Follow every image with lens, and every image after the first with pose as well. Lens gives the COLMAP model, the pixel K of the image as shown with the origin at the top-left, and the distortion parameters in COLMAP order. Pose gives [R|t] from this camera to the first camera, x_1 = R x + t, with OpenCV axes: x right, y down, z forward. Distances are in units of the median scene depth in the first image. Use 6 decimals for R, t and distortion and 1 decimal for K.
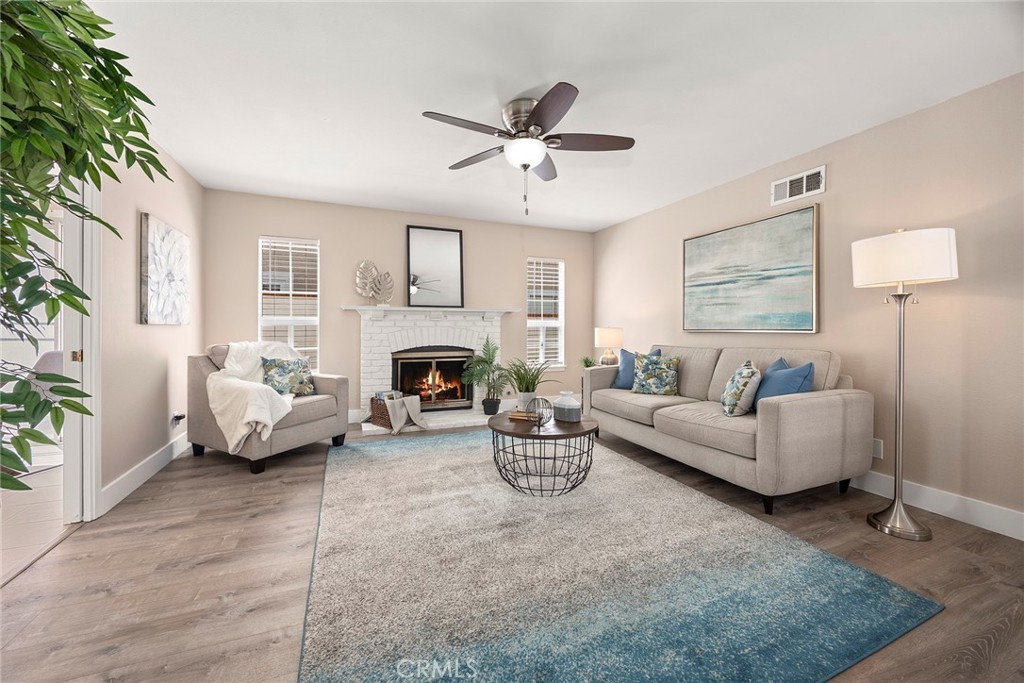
lens RADIAL K [[395.0, 0, 511.5], [0, 395.0, 330.7], [0, 0, 1]] dist [-0.004022, 0.000261]
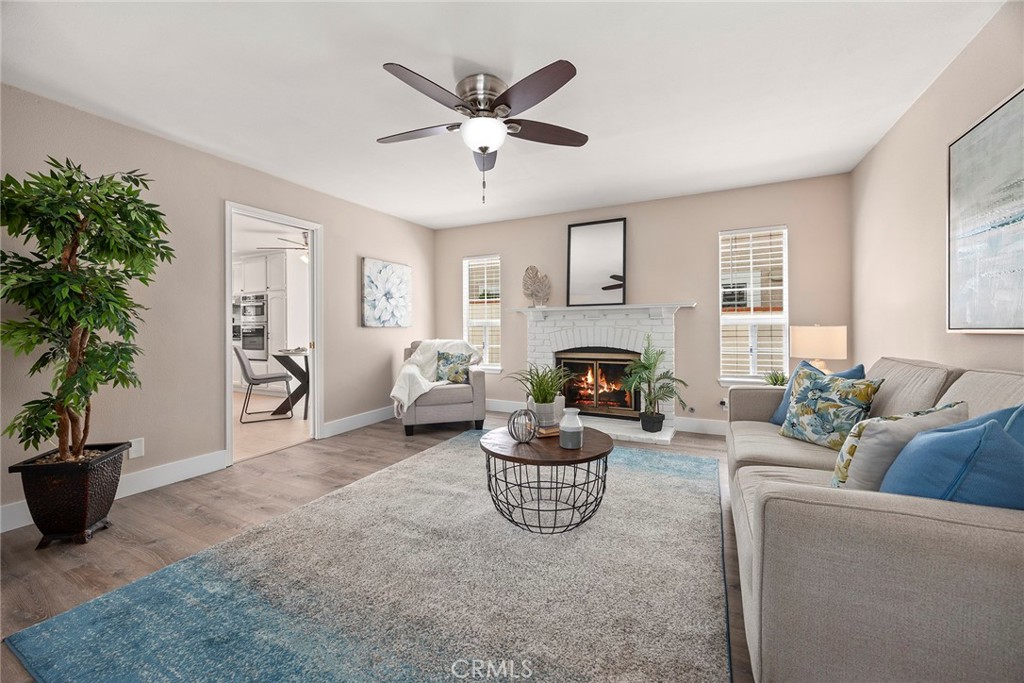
lens RADIAL K [[395.0, 0, 511.3], [0, 395.0, 328.5], [0, 0, 1]] dist [-0.004022, 0.000261]
pose [[0.652379, -0.004716, -0.757878, 0.502668], [0.001047, 0.999985, -0.005321, -0.000786], [0.757892, 0.002678, 0.652374, 0.303938]]
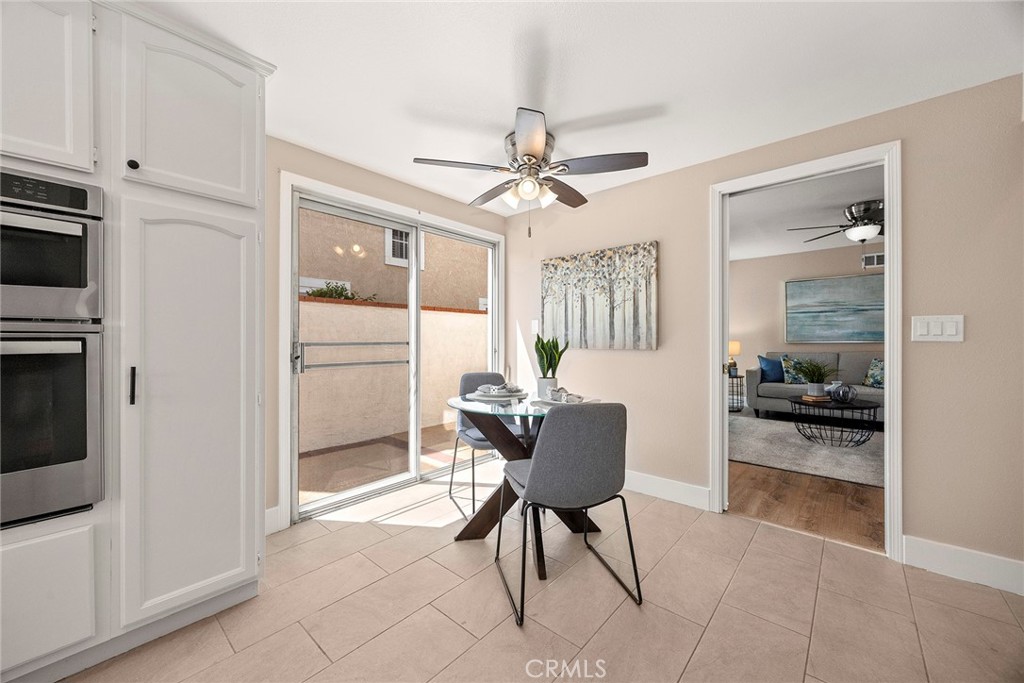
lens RADIAL K [[395.0, 0, 505.0], [0, 395.0, 340.5], [0, 0, 1]] dist [-0.004022, 0.000261]
pose [[0.900995, -0.013130, 0.433630, -1.325487], [0.014274, 0.999898, 0.000618, -0.023872], [-0.433594, 0.005633, 0.901091, 0.119809]]
